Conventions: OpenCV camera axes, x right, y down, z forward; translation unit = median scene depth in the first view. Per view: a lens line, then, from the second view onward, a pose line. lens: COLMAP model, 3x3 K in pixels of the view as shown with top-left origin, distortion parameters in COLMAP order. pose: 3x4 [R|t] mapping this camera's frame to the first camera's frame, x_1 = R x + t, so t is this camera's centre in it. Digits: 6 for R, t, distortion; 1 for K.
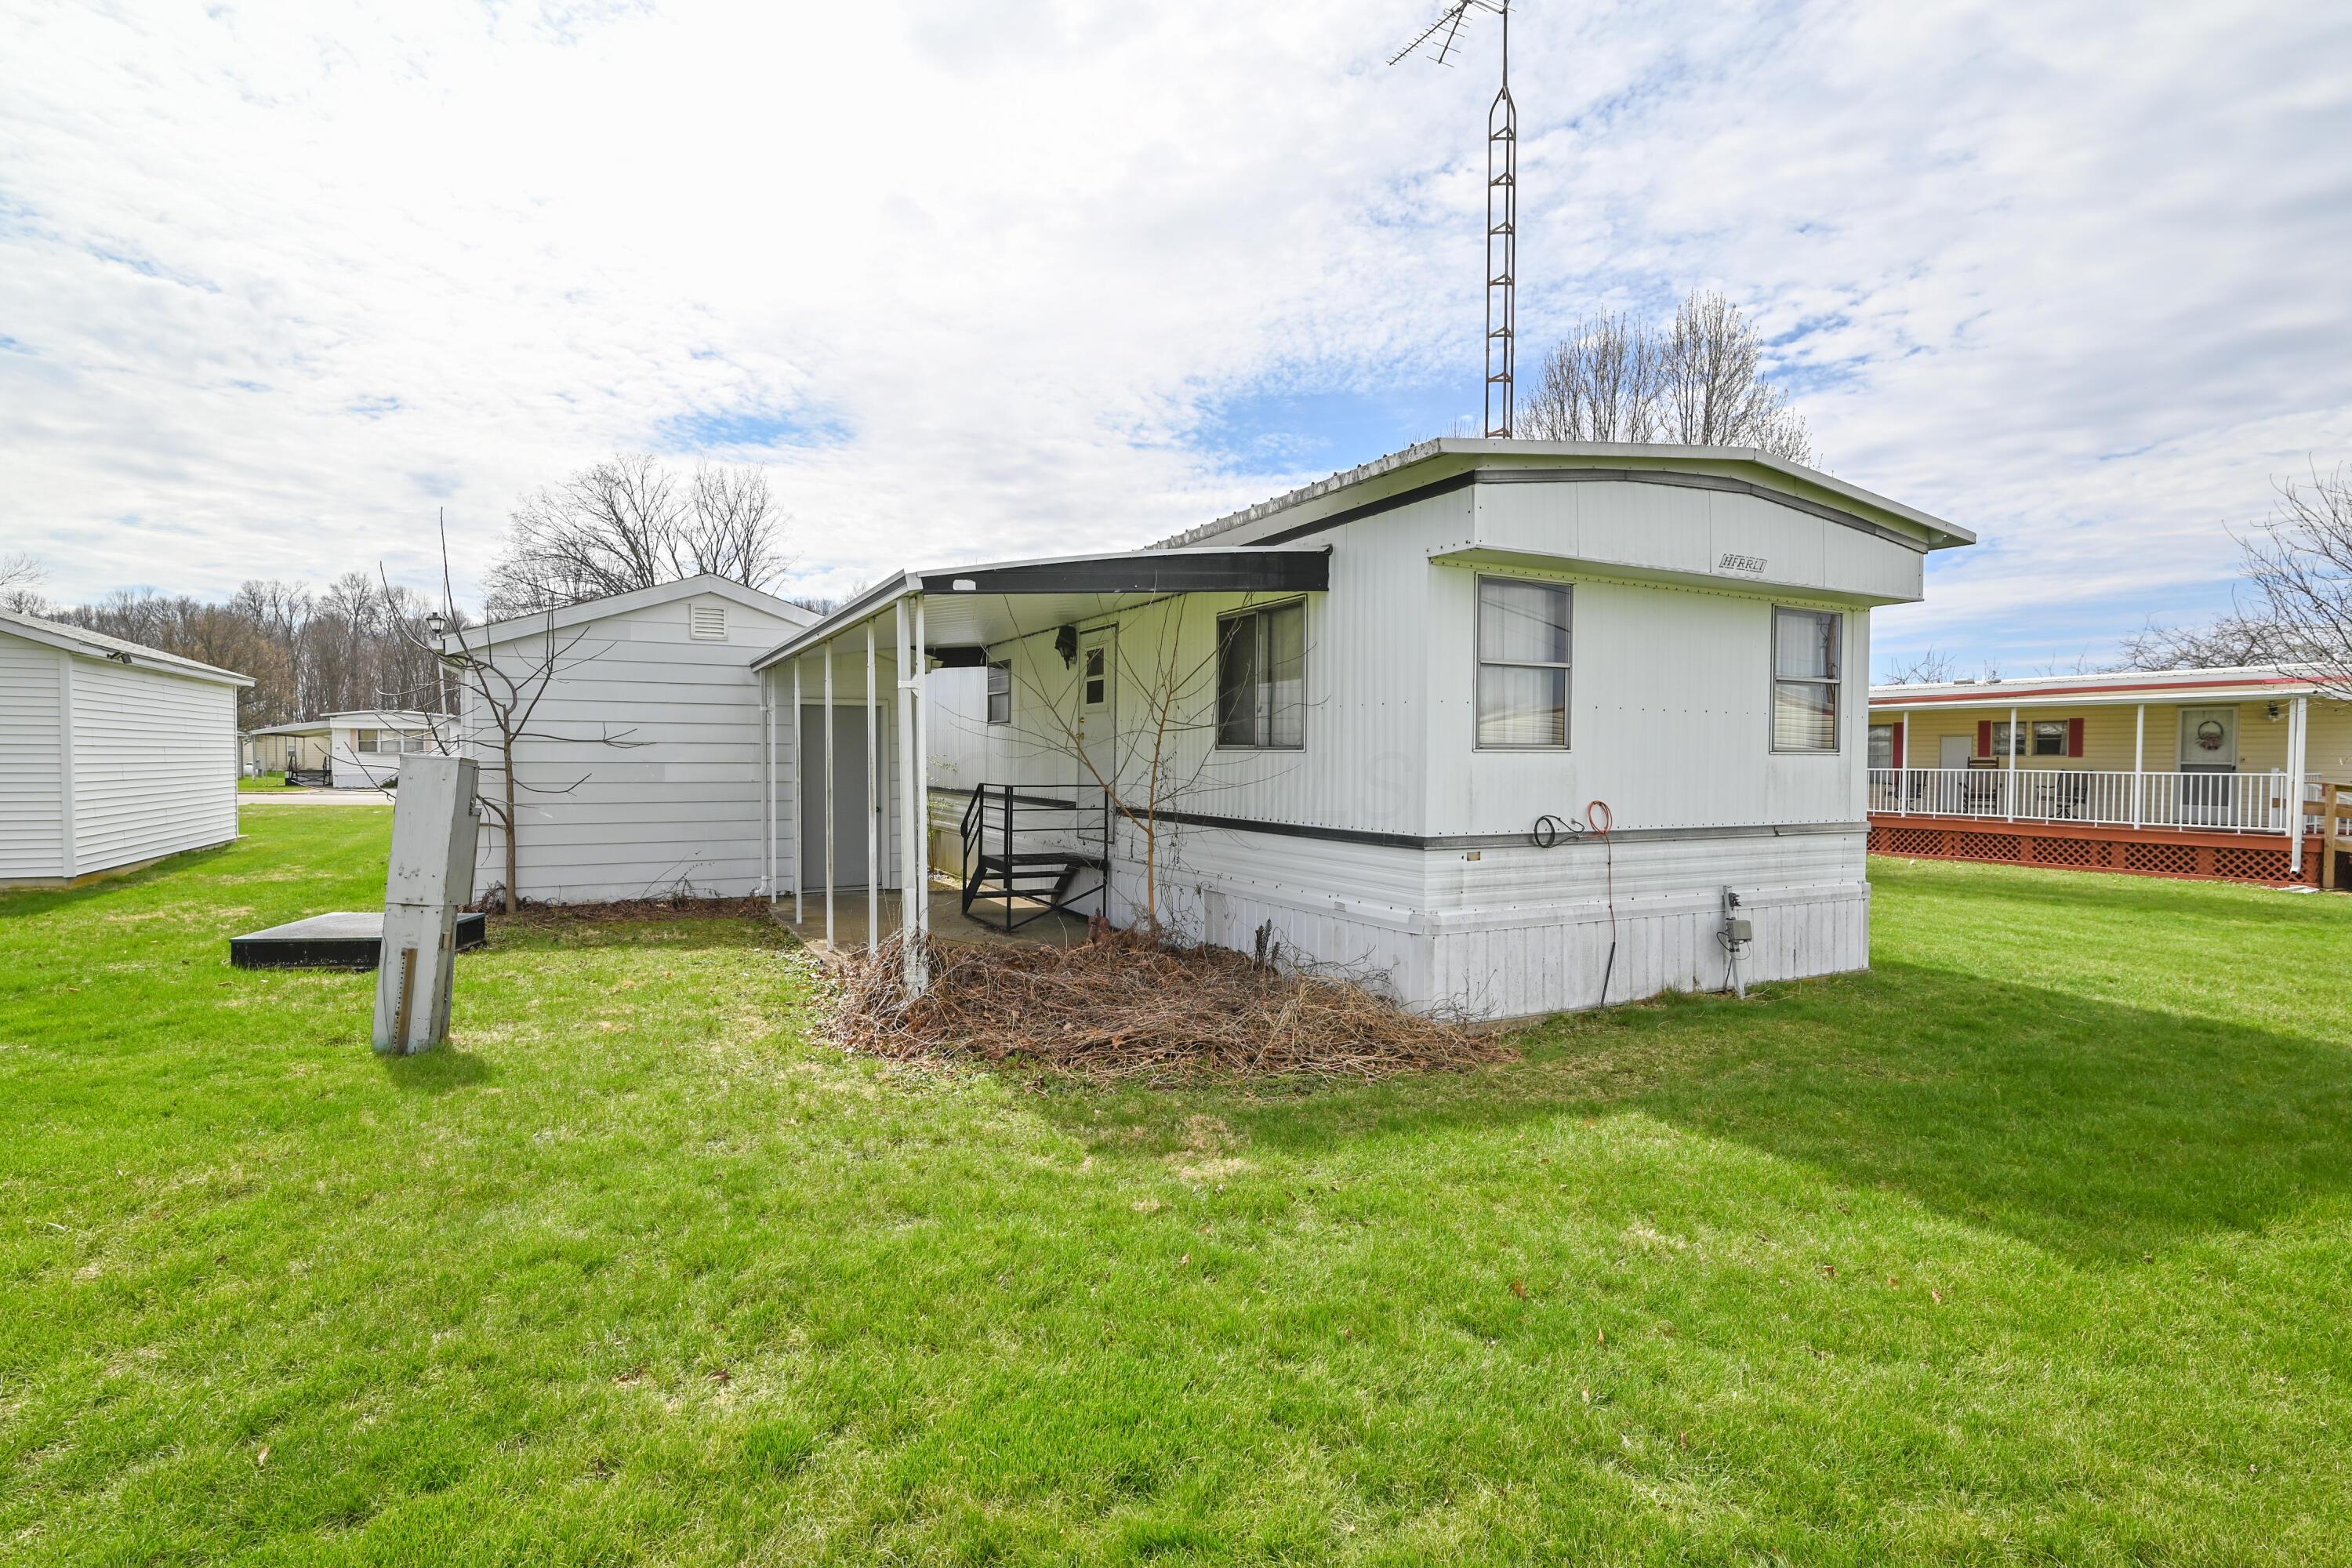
lens RADIAL K [[1135.6, 0, 1176.0], [0, 1135.6, 784.0], [0, 0, 1]] dist [0.002119, 0.000372]
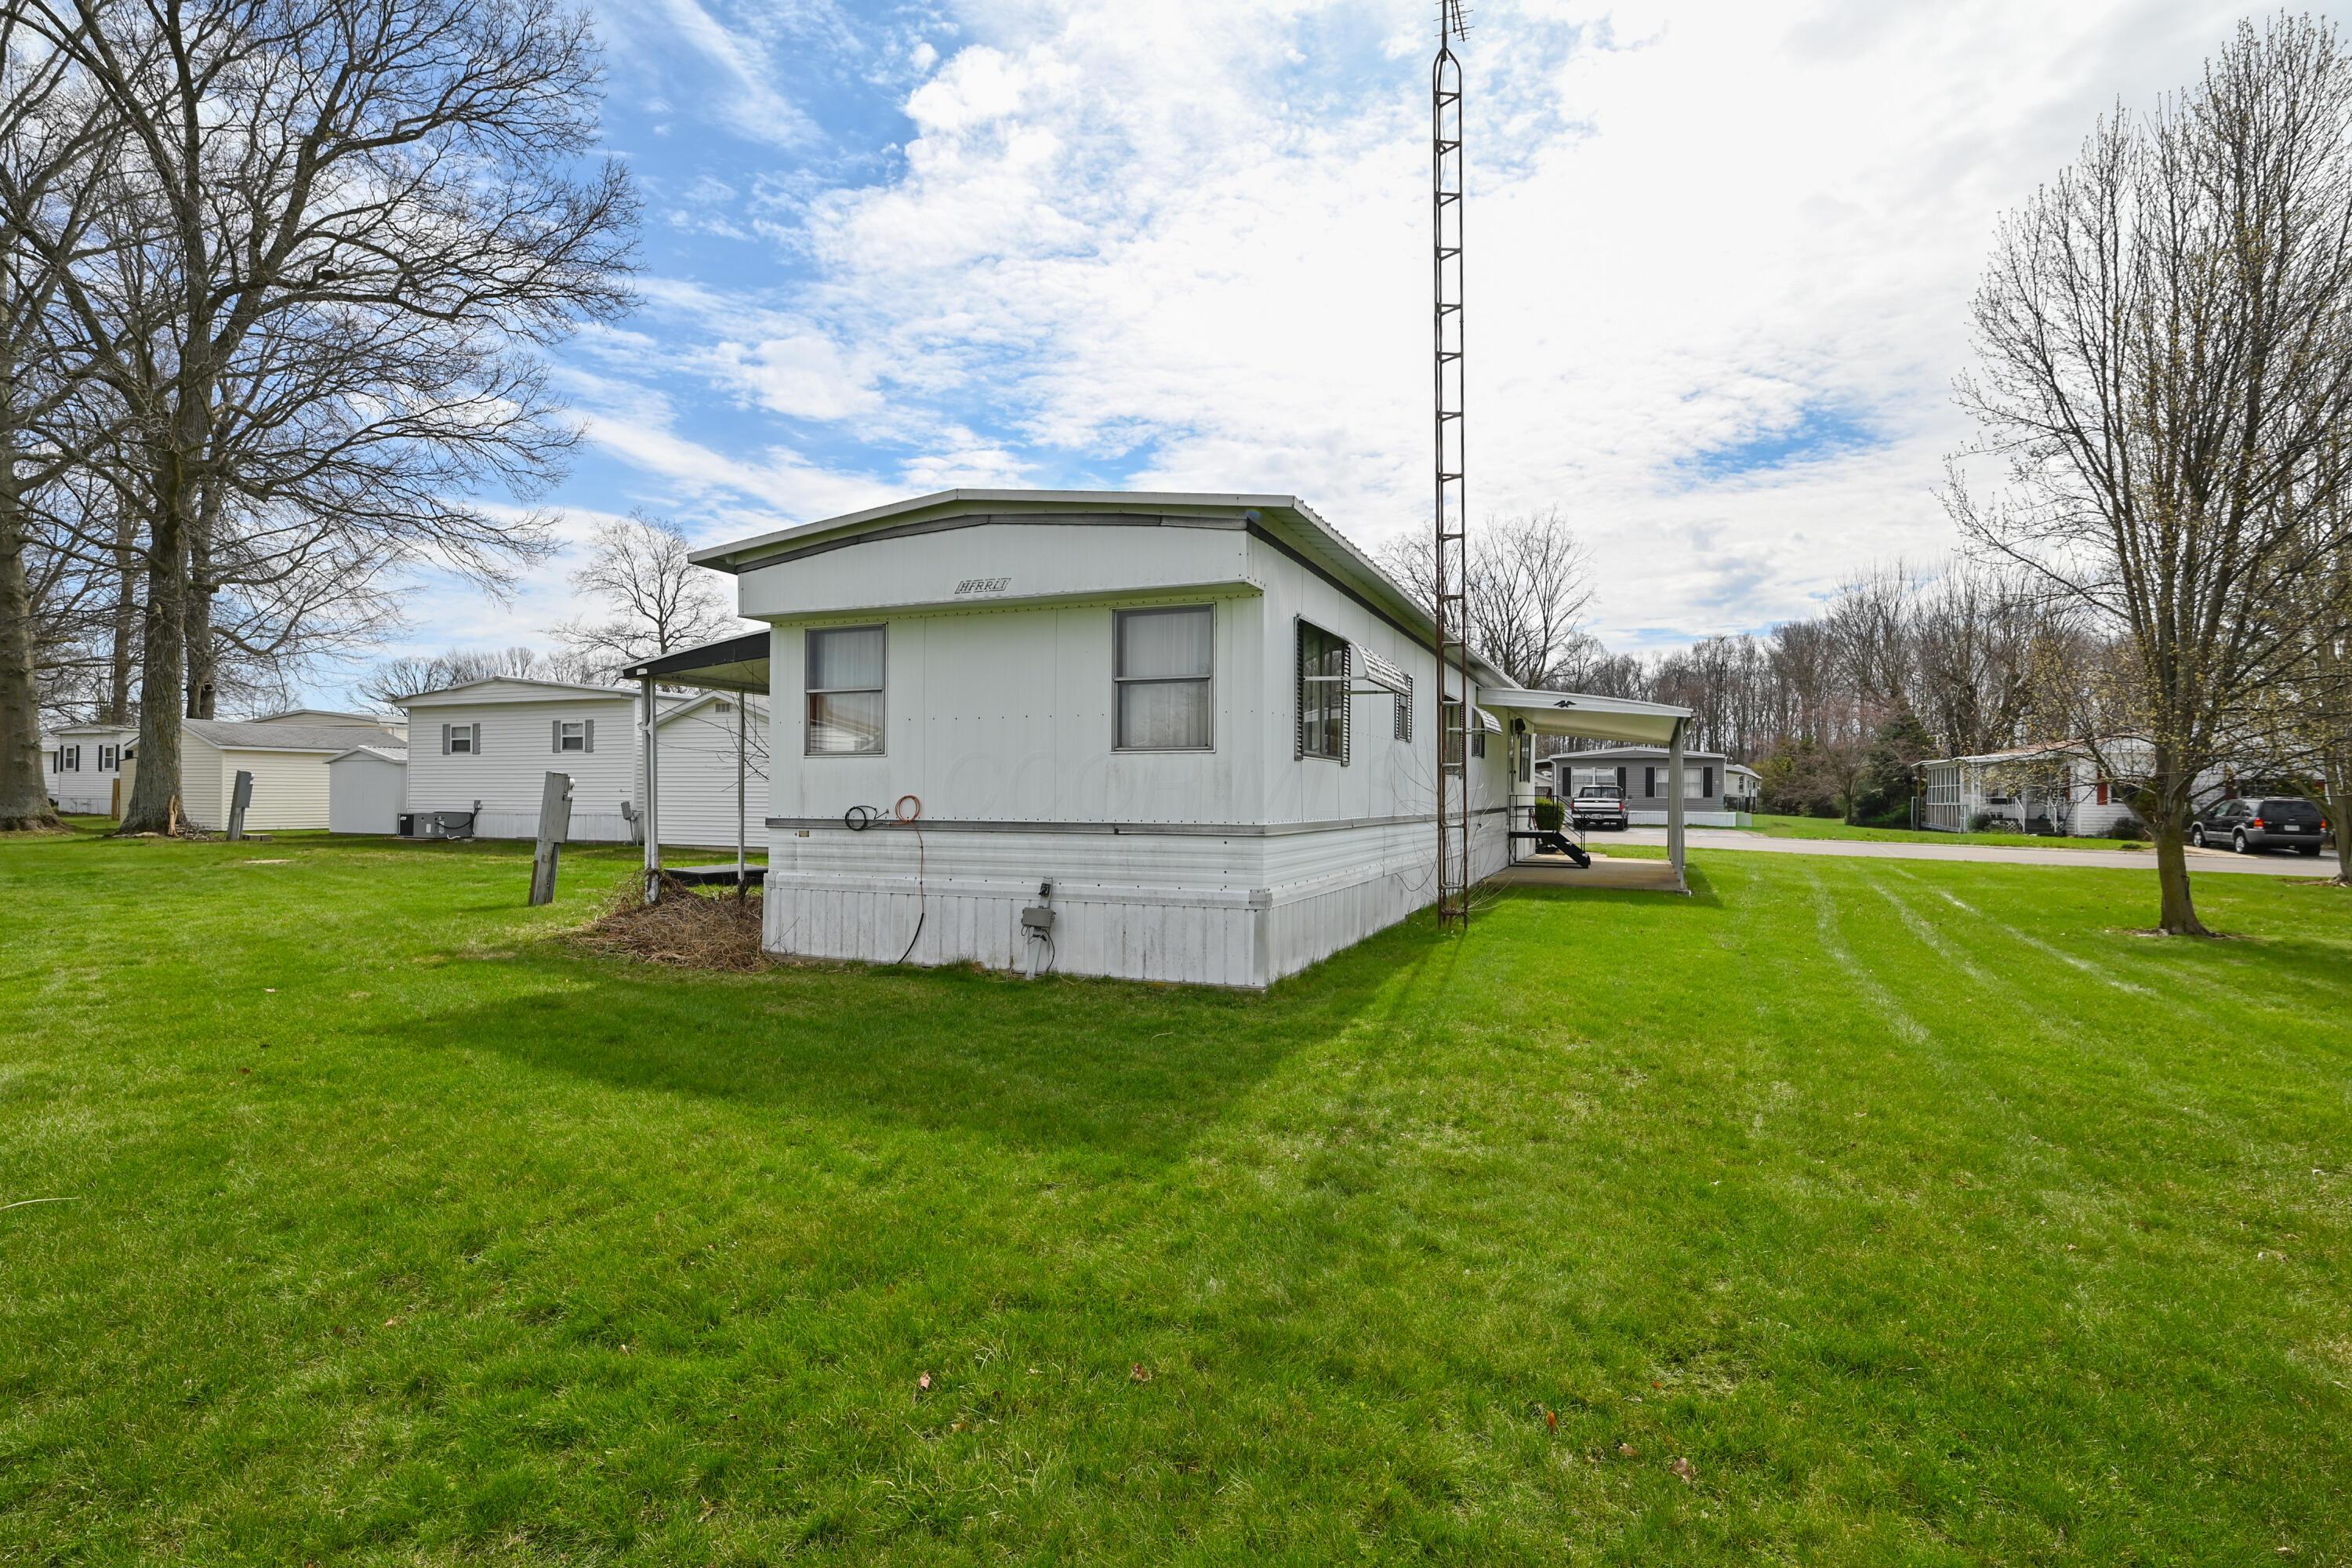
lens RADIAL K [[1135.6, 0, 1176.0], [0, 1135.6, 784.0], [0, 0, 1]] dist [0.002119, 0.000372]
pose [[0.639563, -0.010586, -0.768666, 1.439974], [-0.017085, 0.999462, -0.027980, 0.030433], [0.768549, 0.031028, 0.639039, 0.418141]]
